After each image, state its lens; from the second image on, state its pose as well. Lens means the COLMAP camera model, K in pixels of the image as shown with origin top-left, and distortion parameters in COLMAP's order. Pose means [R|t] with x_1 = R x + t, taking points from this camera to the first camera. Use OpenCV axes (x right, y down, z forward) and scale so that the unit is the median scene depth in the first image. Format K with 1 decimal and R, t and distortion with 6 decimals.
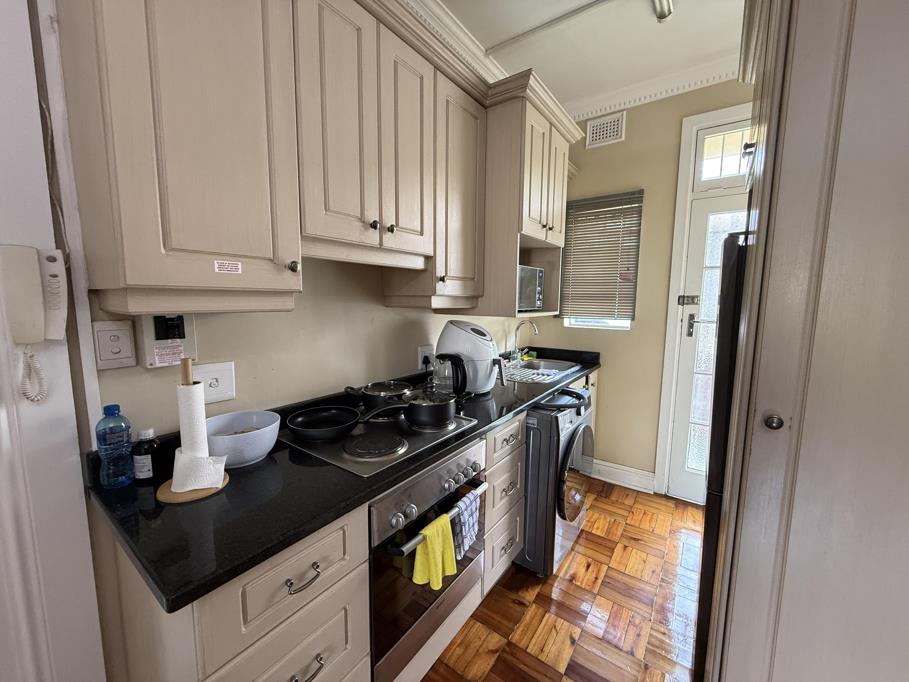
lens RADIAL K [[363.8, 0, 452.3], [0, 363.8, 341.2], [0, 0, 1]] dist [-0.000204, 0.000057]
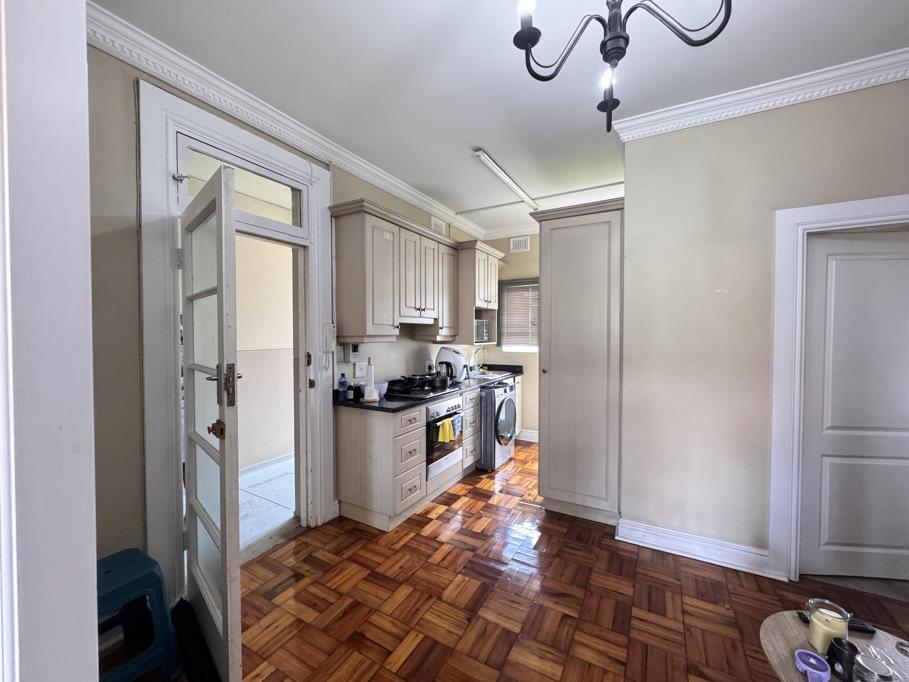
lens RADIAL K [[363.8, 0, 452.3], [0, 363.8, 341.2], [0, 0, 1]] dist [-0.000204, 0.000057]
pose [[0.994439, -0.011516, 0.104683, -0.184035], [0.021343, 0.995415, -0.093244, 0.114929], [-0.103129, 0.094960, 0.990125, -1.159444]]
